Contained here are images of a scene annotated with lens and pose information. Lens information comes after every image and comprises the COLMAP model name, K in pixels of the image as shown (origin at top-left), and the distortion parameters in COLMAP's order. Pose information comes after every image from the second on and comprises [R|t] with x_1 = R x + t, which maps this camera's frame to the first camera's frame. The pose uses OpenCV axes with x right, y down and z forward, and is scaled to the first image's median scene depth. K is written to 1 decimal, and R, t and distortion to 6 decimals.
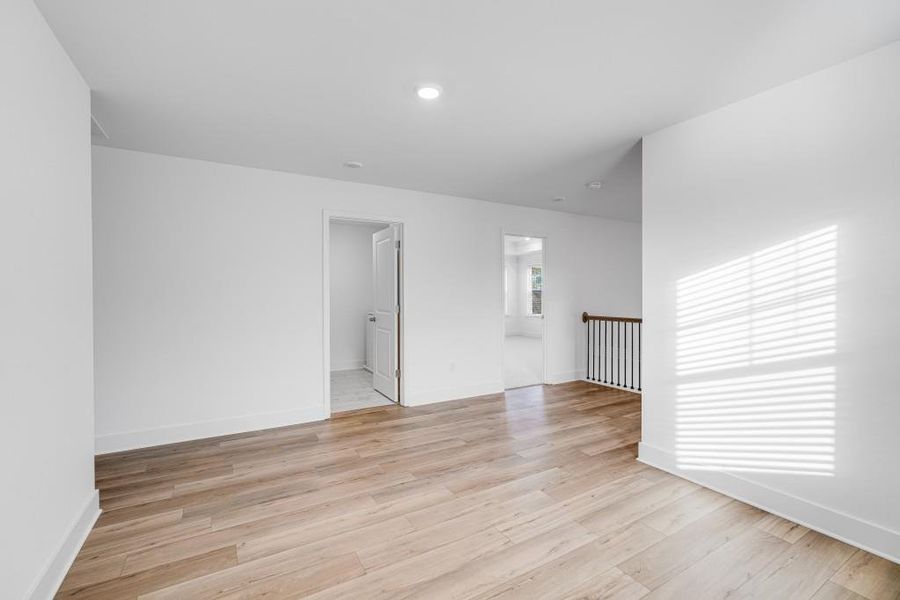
lens RADIAL K [[392.2, 0, 443.0], [0, 392.2, 296.0], [0, 0, 1]] dist [0.000152, 0.000128]
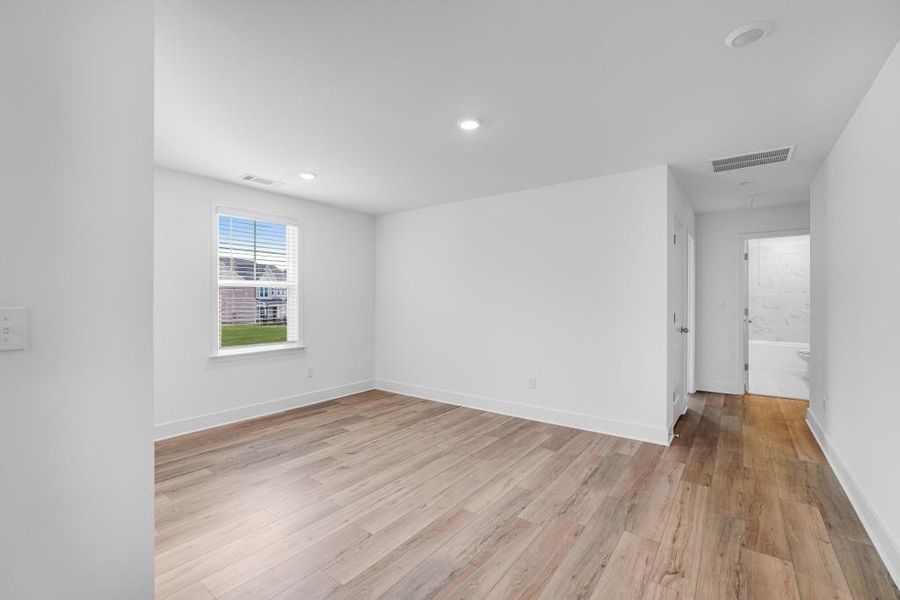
lens RADIAL K [[392.2, 0, 443.0], [0, 392.2, 296.0], [0, 0, 1]] dist [0.000152, 0.000128]
pose [[-0.915024, -0.001465, -0.403397, 0.412652], [-0.002518, 0.999995, 0.002082, -0.010283], [0.403392, 0.002921, -0.915023, 1.675985]]
